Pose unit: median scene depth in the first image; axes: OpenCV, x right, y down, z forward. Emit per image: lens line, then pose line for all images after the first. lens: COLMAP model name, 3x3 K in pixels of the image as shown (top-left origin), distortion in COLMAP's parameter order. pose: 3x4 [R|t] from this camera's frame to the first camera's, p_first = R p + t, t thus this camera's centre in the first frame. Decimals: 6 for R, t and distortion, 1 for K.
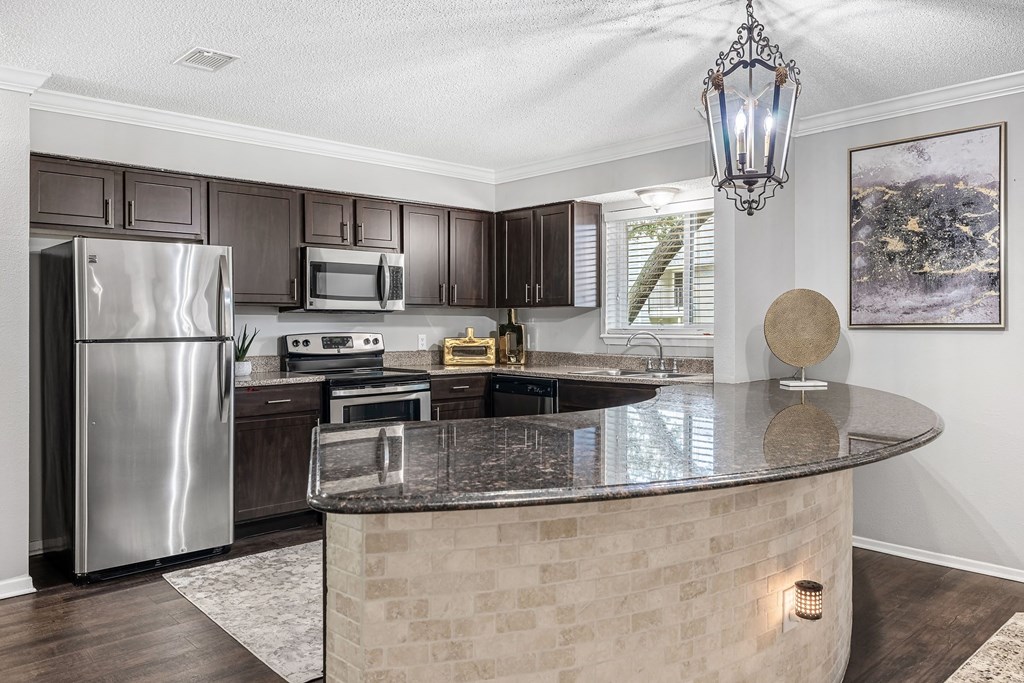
lens RADIAL K [[747.3, 0, 513.0], [0, 747.3, 334.6], [0, 0, 1]] dist [-0.000615, -0.007381]
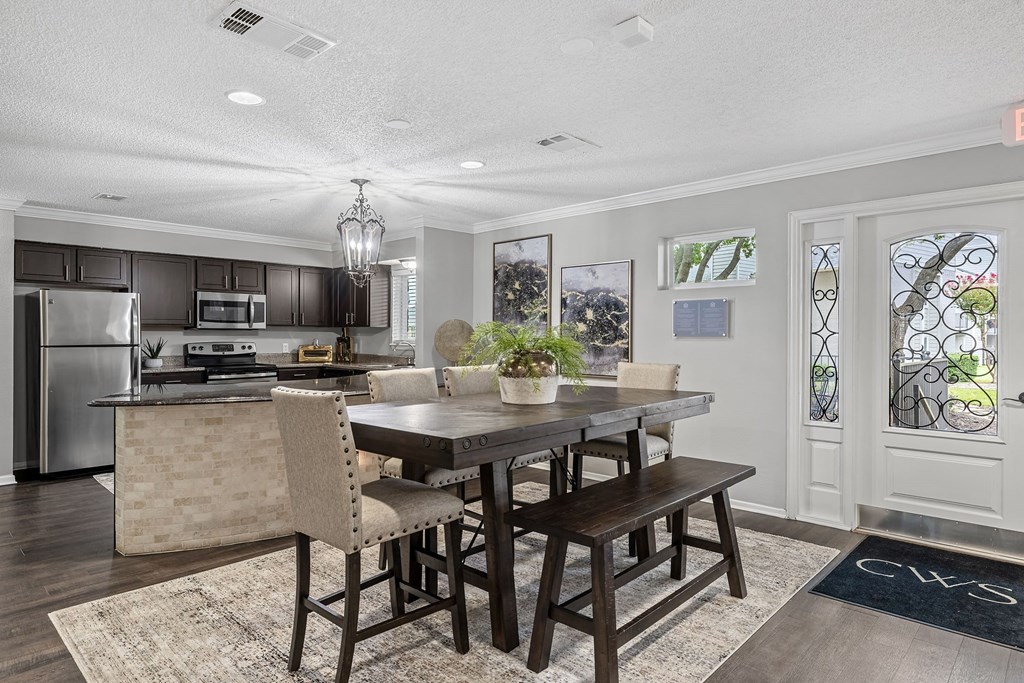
lens RADIAL K [[594.3, 0, 511.0], [0, 594.3, 344.7], [0, 0, 1]] dist [0.007083, 0.003398]
pose [[0.997792, 0.002826, 0.066355, 0.403865], [-0.002964, 0.999994, 0.001986, -0.001471], [-0.066349, -0.002179, 0.997794, -0.462256]]
